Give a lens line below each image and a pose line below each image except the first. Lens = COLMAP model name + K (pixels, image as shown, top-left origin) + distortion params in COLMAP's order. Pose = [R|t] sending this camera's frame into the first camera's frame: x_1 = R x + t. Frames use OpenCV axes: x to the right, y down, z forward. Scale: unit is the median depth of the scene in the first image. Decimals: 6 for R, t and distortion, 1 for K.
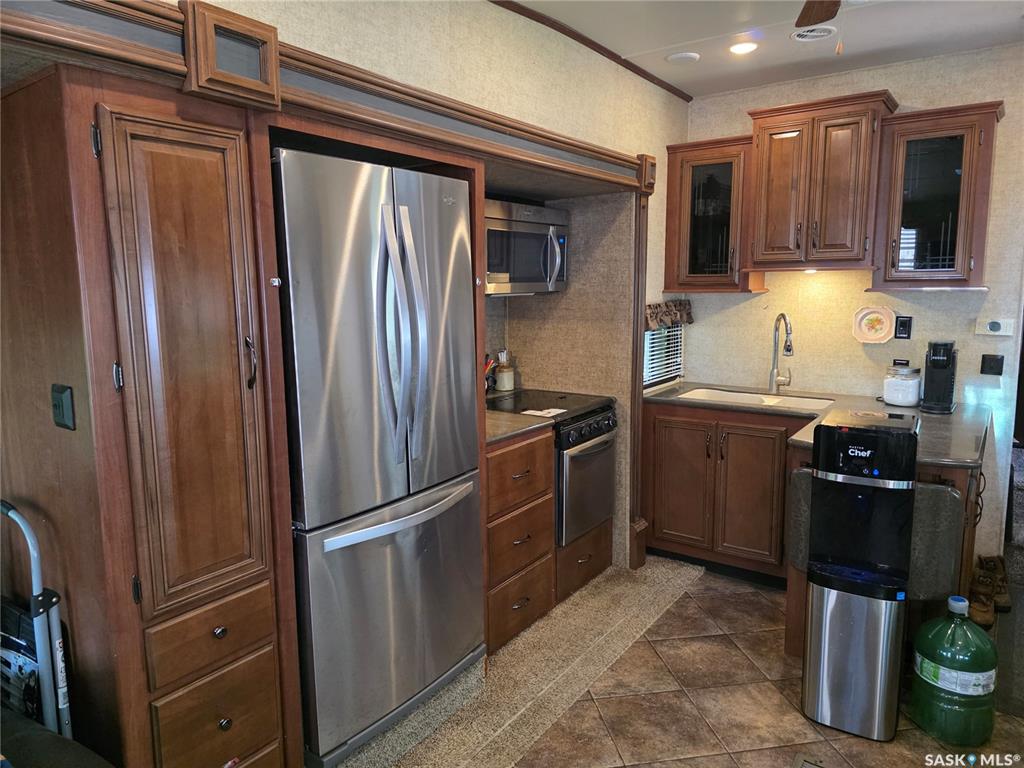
lens RADIAL K [[683.5, 0, 546.9], [0, 683.5, 369.2], [0, 0, 1]] dist [0.072939, -0.074077]
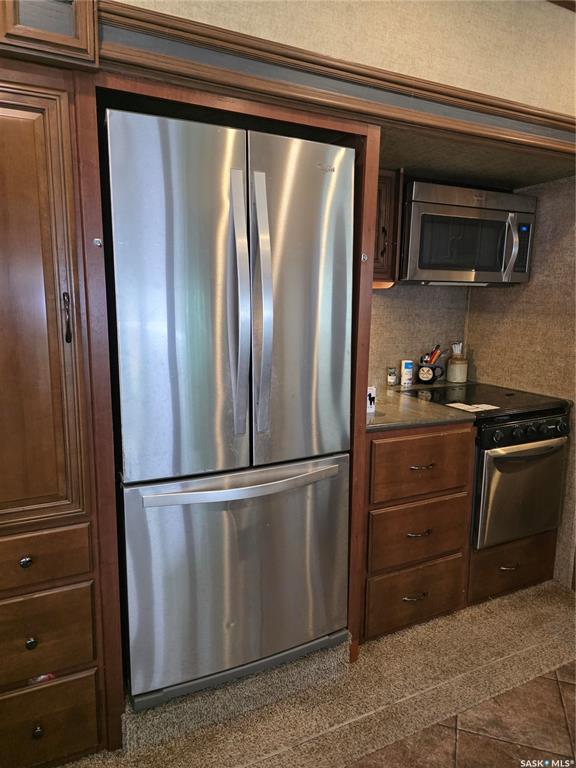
lens RADIAL K [[546.5, 0, 295.6], [0, 546.5, 373.7], [0, 0, 1]] dist [0.034953, -0.026747]
pose [[0.876662, 0.090619, -0.472496, 0.156445], [-0.081300, 0.995880, 0.040154, 0.007855], [0.474189, 0.003213, 0.880417, 0.237143]]
